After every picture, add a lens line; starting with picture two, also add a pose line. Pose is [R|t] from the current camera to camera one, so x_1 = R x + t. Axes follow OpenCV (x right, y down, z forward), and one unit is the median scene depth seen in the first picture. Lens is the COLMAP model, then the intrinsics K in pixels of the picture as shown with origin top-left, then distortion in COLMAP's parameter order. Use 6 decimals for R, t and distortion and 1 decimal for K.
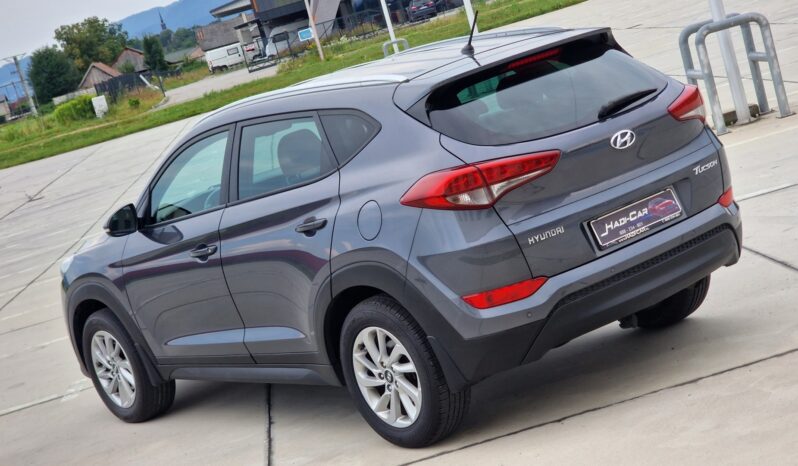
lens RADIAL K [[1652.4, 0, 399.0], [0, 1652.4, 233.0], [0, 0, 1]] dist [-0.885443, 11.193148]
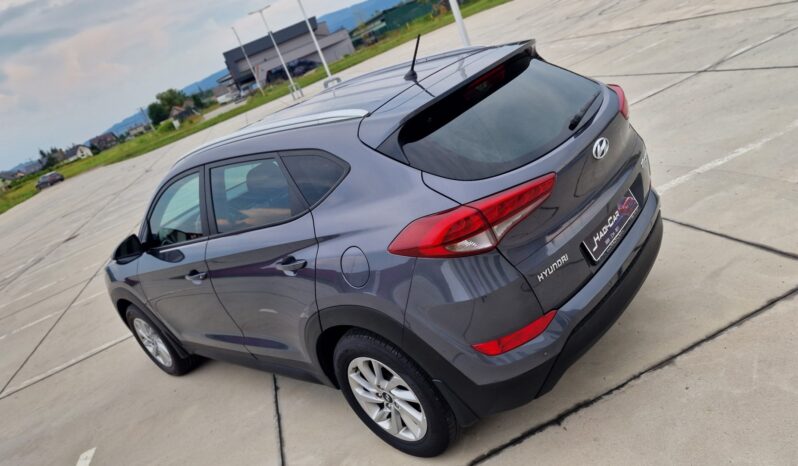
lens RADIAL K [[567.2, 0, 399.0], [0, 567.2, 233.0], [0, 0, 1]] dist [0.017348, -0.006626]
pose [[0.977426, -0.151467, 0.147297, -0.036738], [0.128239, 0.979375, 0.156137, -0.073132], [-0.167909, -0.133723, 0.976691, 0.653426]]
